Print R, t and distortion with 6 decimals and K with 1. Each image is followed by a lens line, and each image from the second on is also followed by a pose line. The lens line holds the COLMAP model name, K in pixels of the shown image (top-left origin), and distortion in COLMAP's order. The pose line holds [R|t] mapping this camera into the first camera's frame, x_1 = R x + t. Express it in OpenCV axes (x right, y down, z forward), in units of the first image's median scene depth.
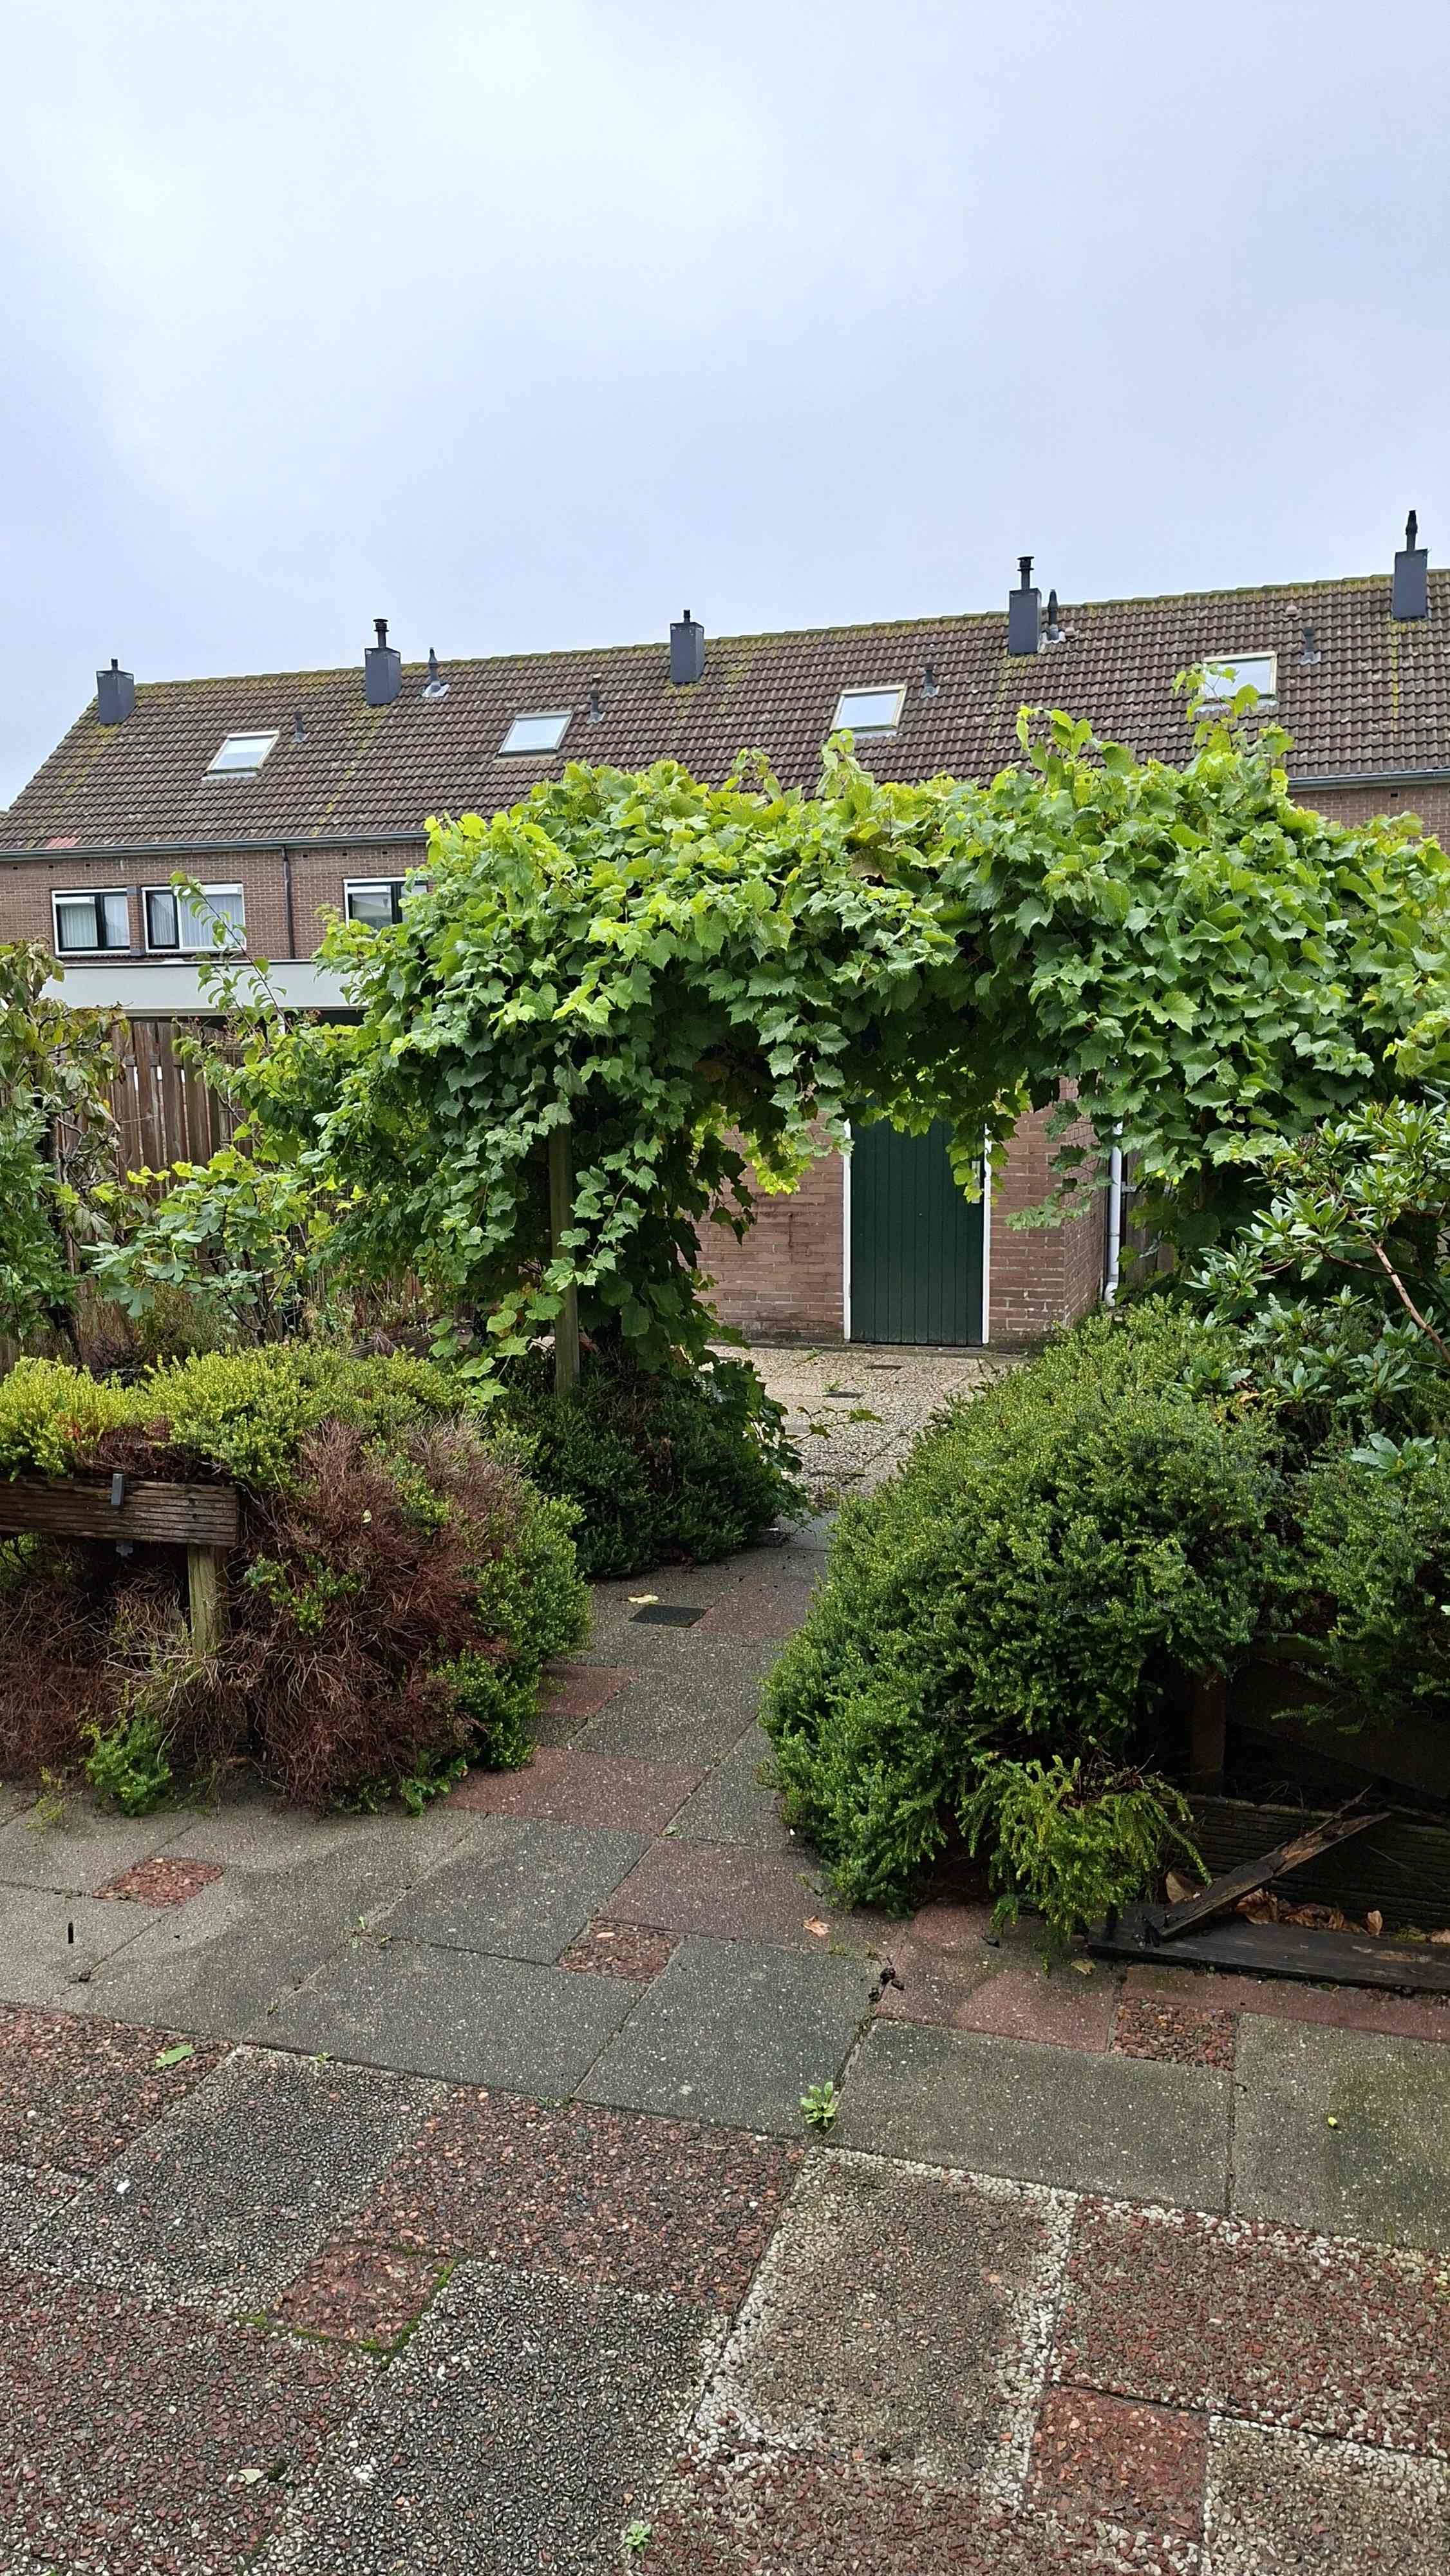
lens RADIAL K [[1753.6, 0, 725.0], [0, 1753.6, 1288.0], [0, 0, 1]] dist [0.098421, -0.002343]
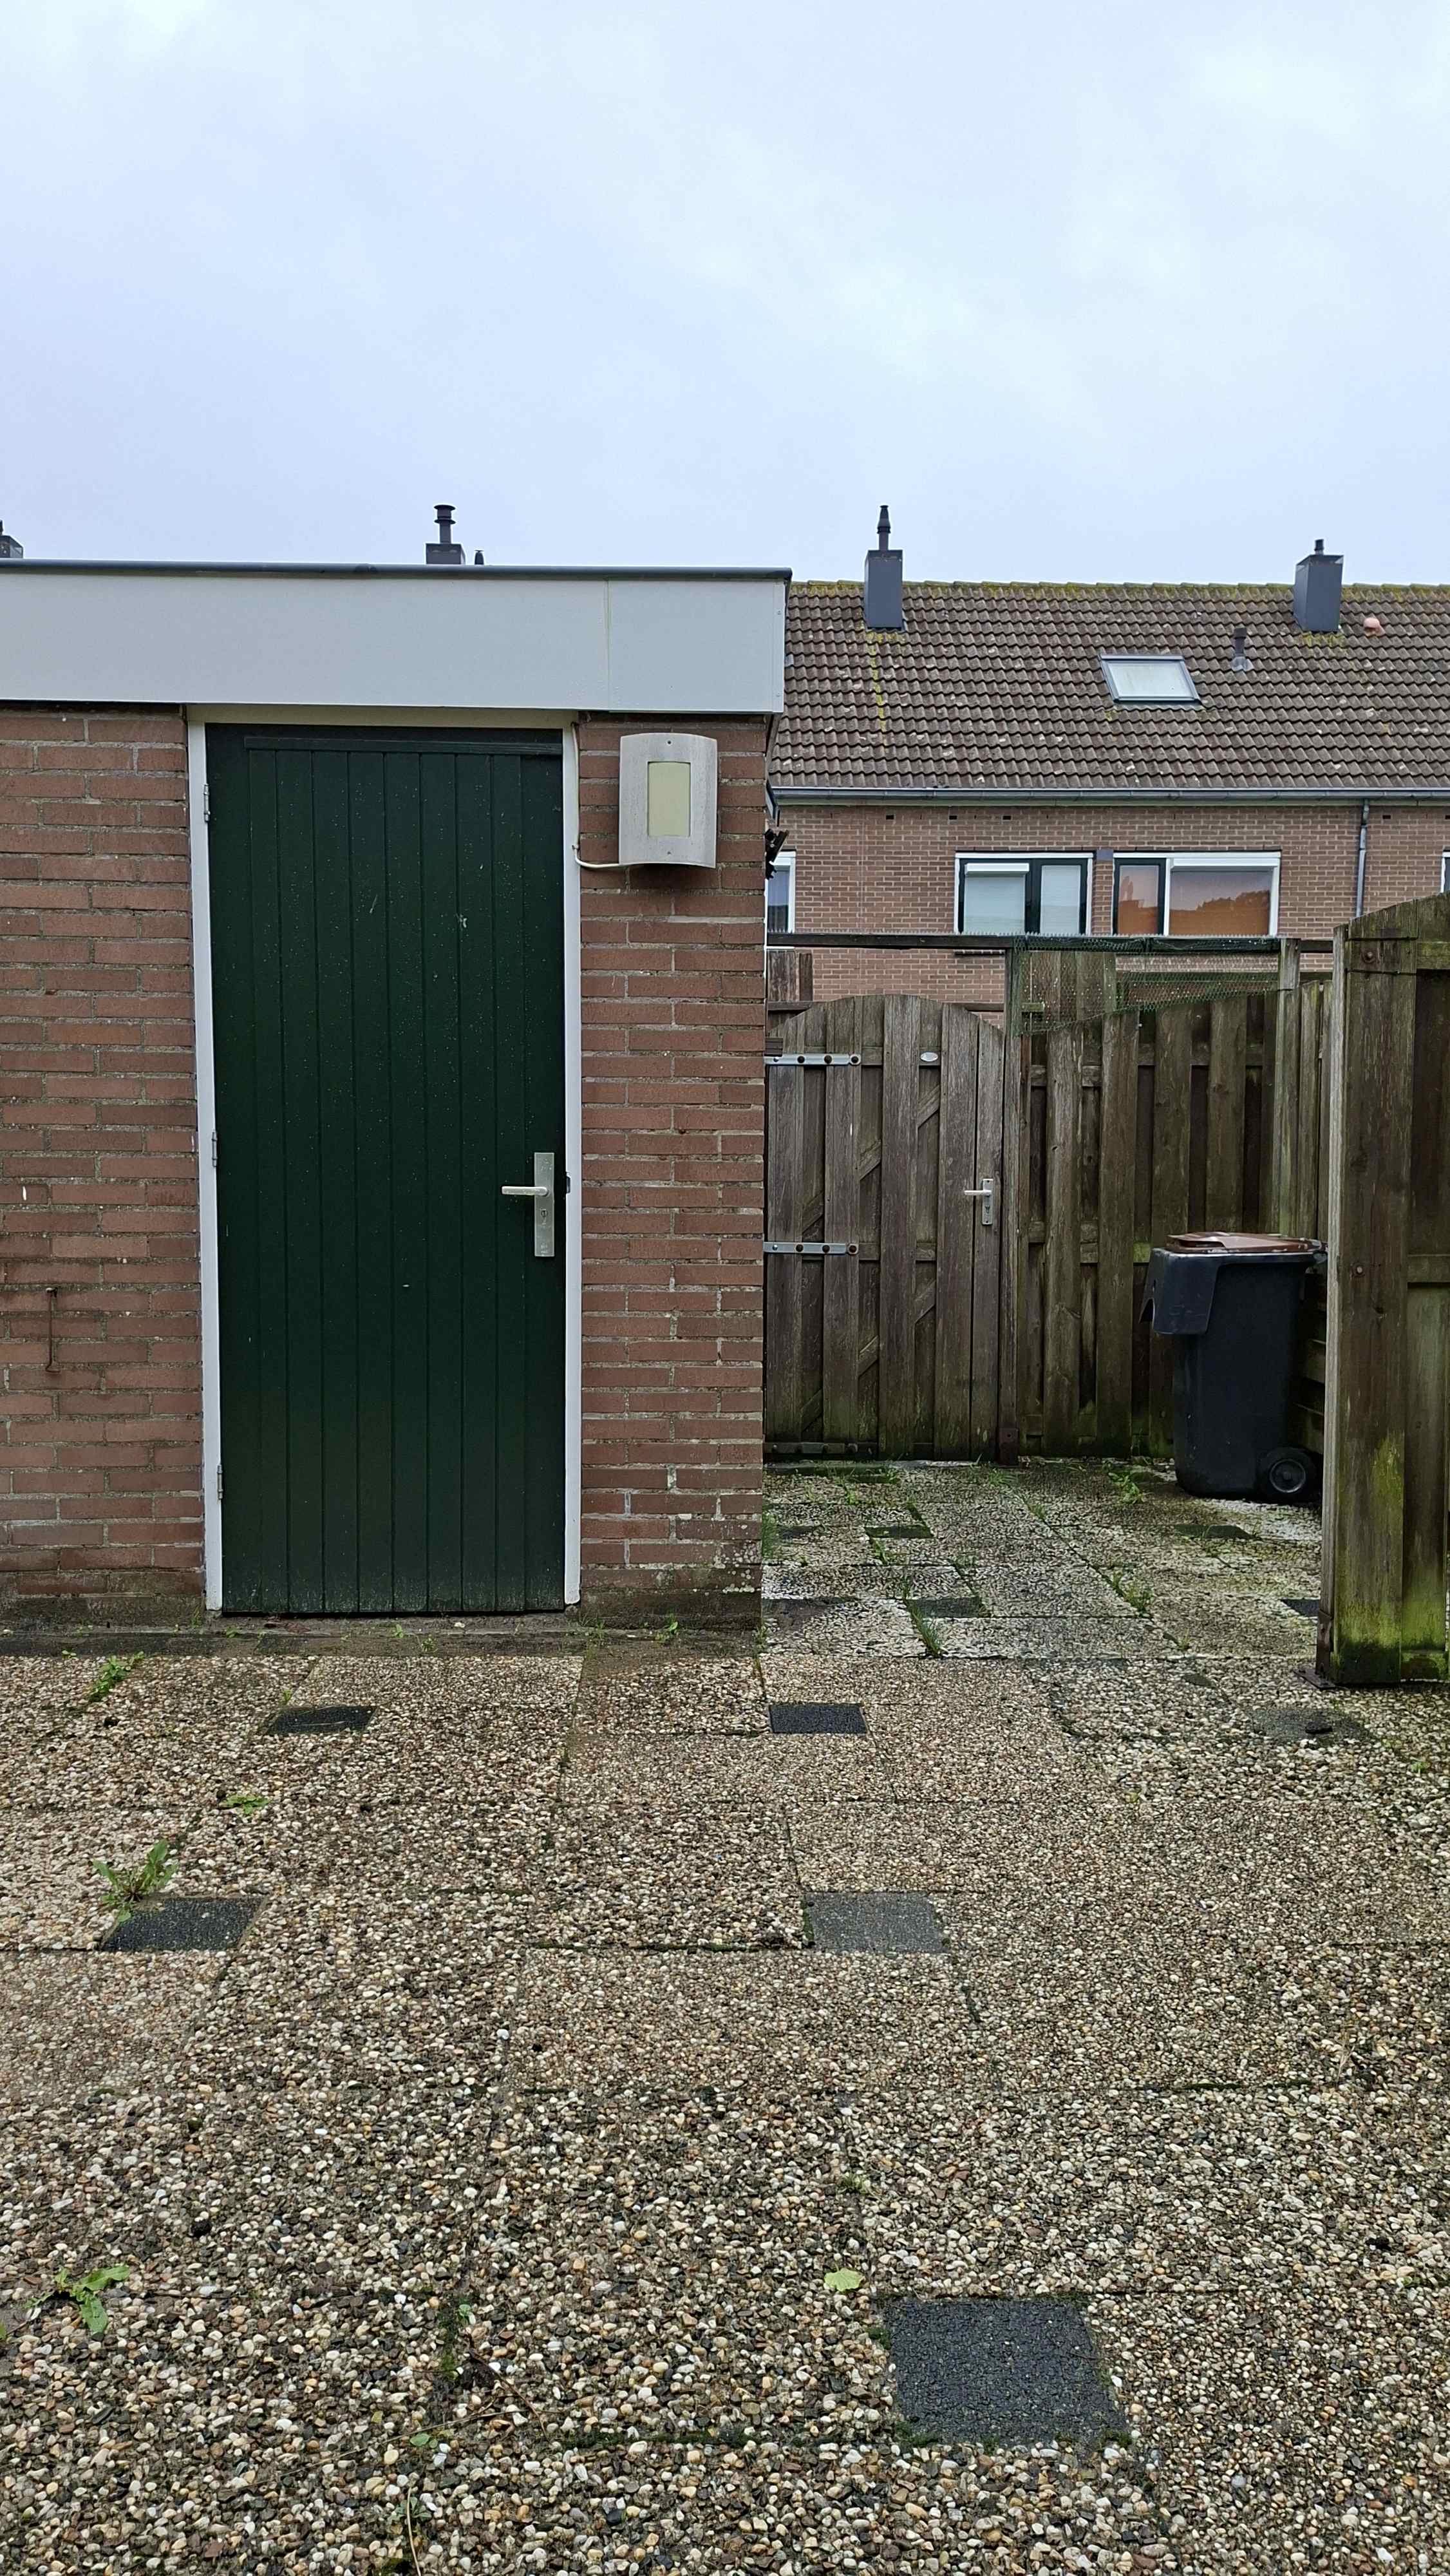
lens RADIAL K [[1753.6, 0, 725.0], [0, 1753.6, 1288.0], [0, 0, 1]] dist [0.098421, -0.002343]
pose [[0.943348, -0.005934, 0.331753, 0.102679], [0.025640, 0.998154, -0.055054, -0.038179], [-0.330814, 0.060441, 0.941759, 1.298401]]
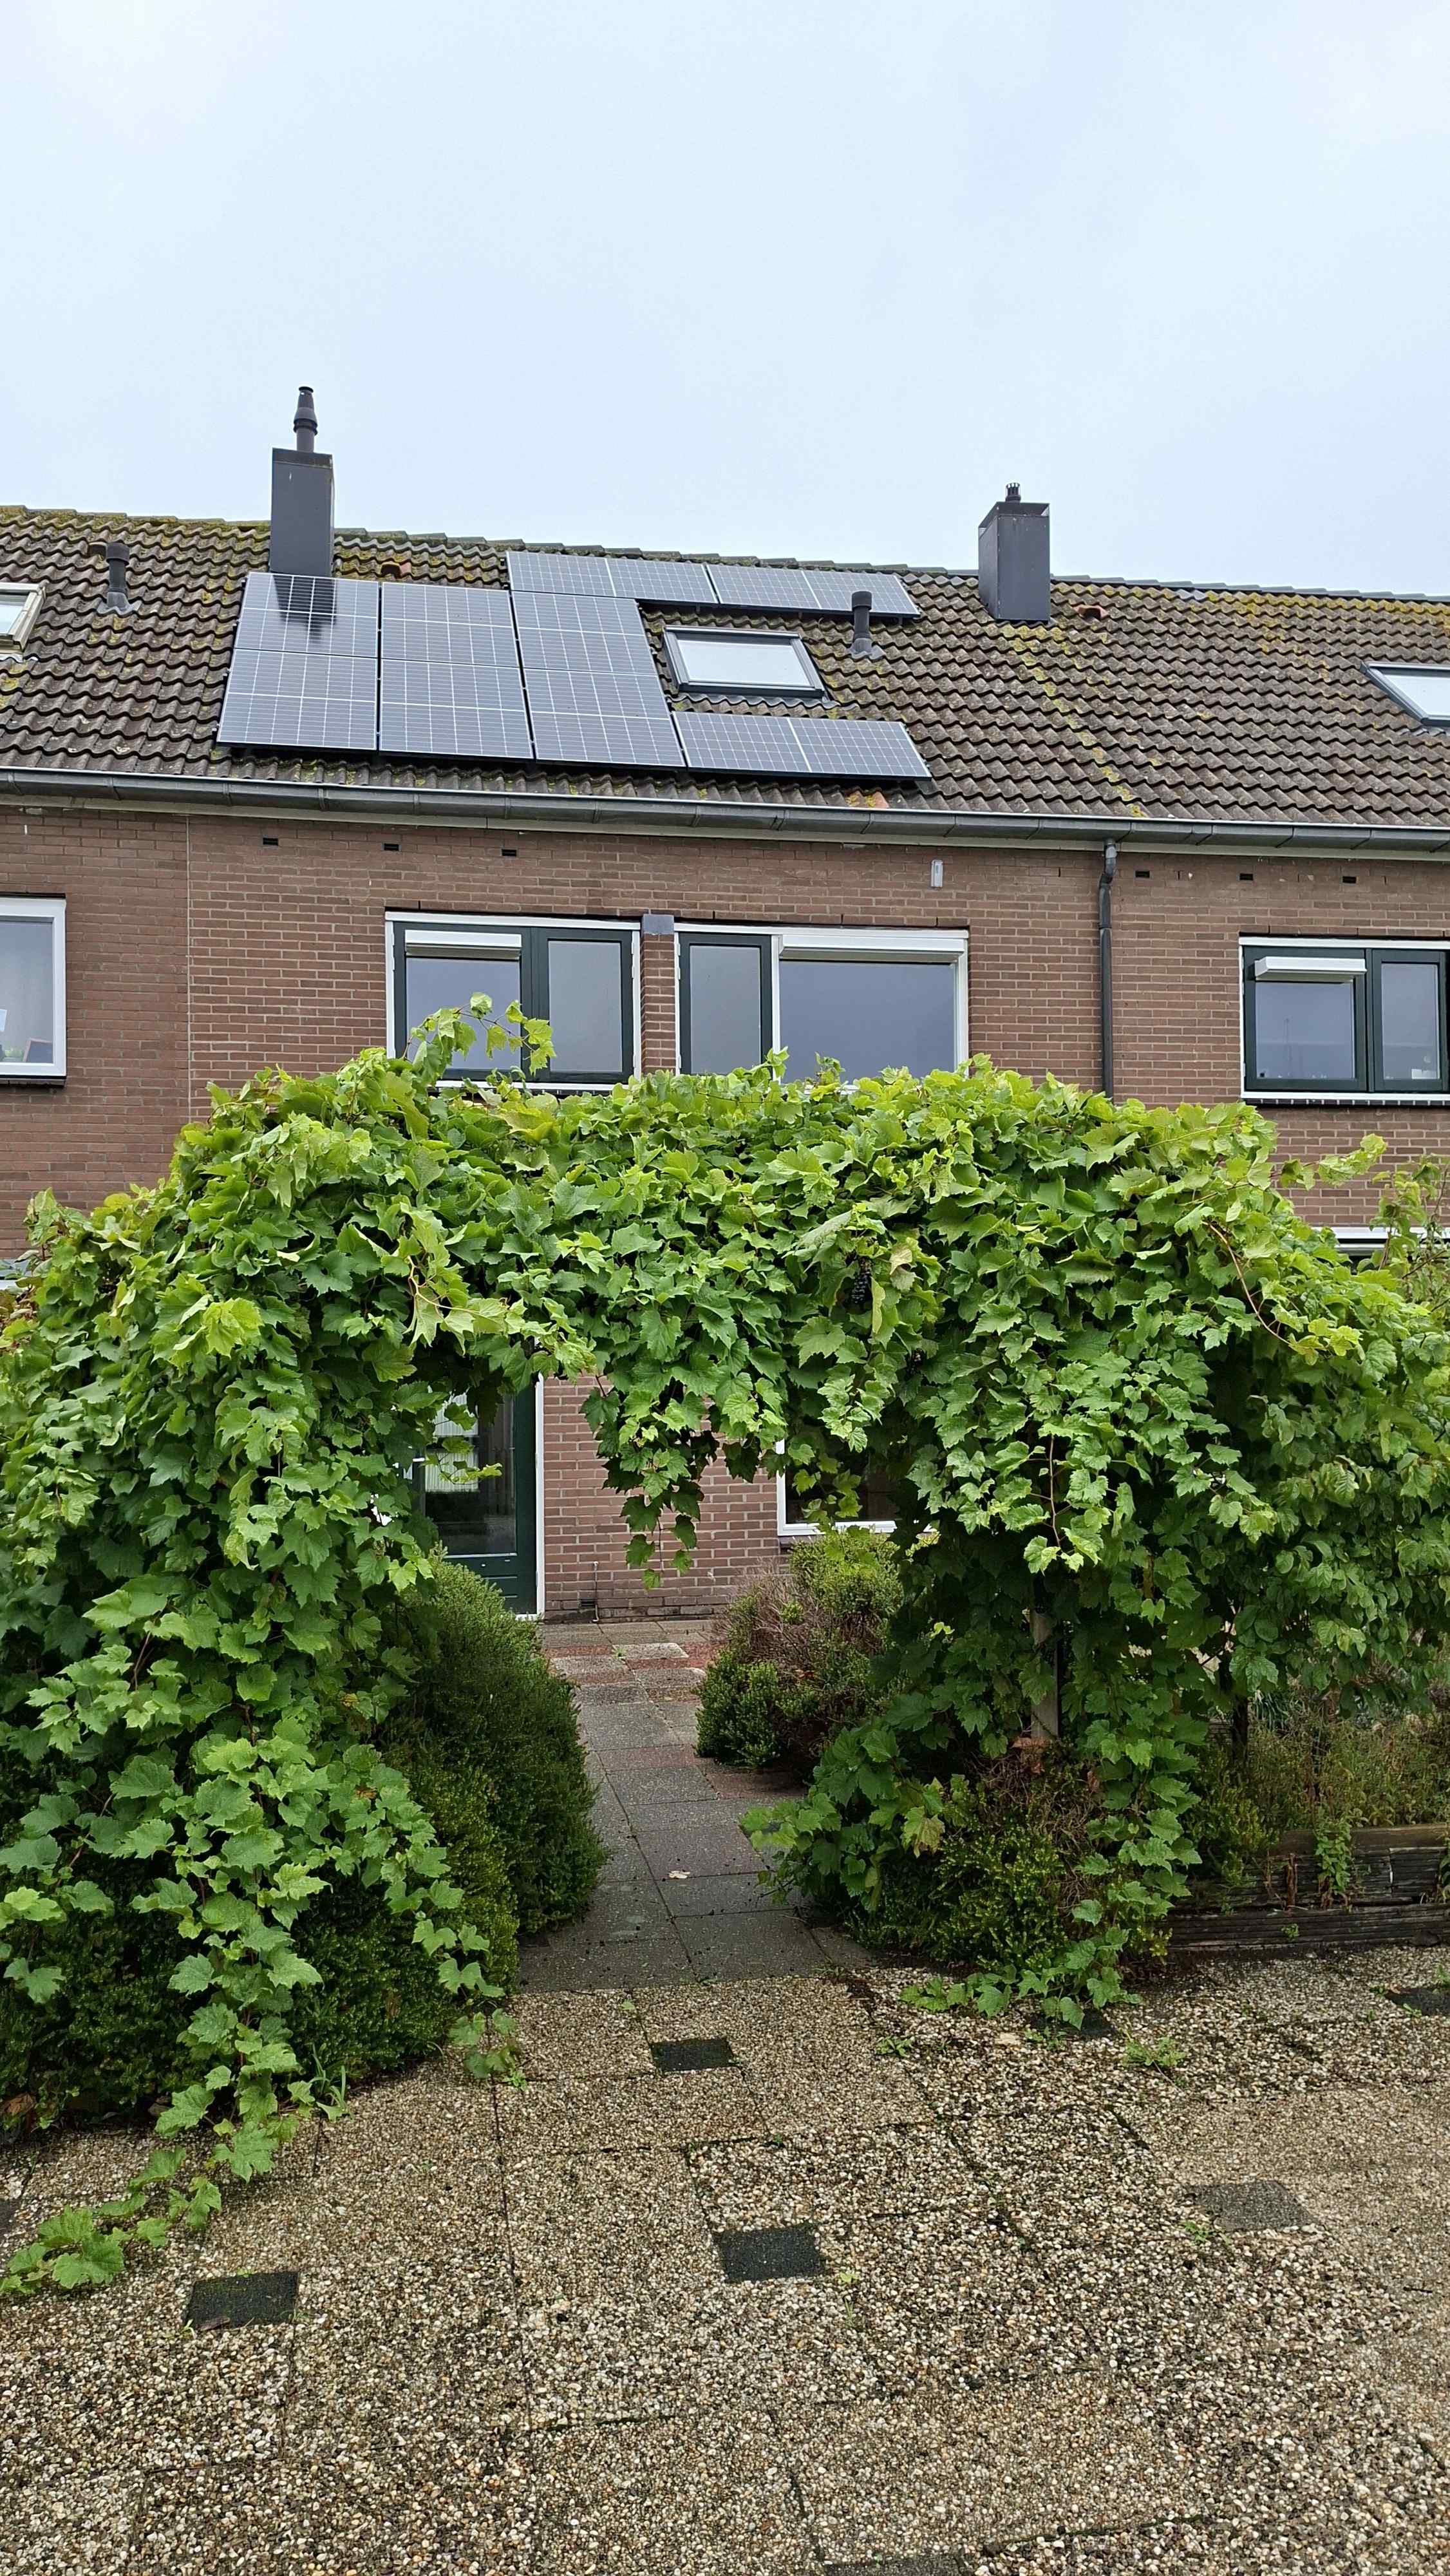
lens RADIAL K [[1753.6, 0, 725.0], [0, 1753.6, 1288.0], [0, 0, 1]] dist [0.098421, -0.002343]
pose [[-0.884953, -0.012169, -0.465521, 0.602538], [-0.044285, 0.997327, 0.058114, -0.273708], [0.463569, 0.072044, -0.883127, 2.186318]]
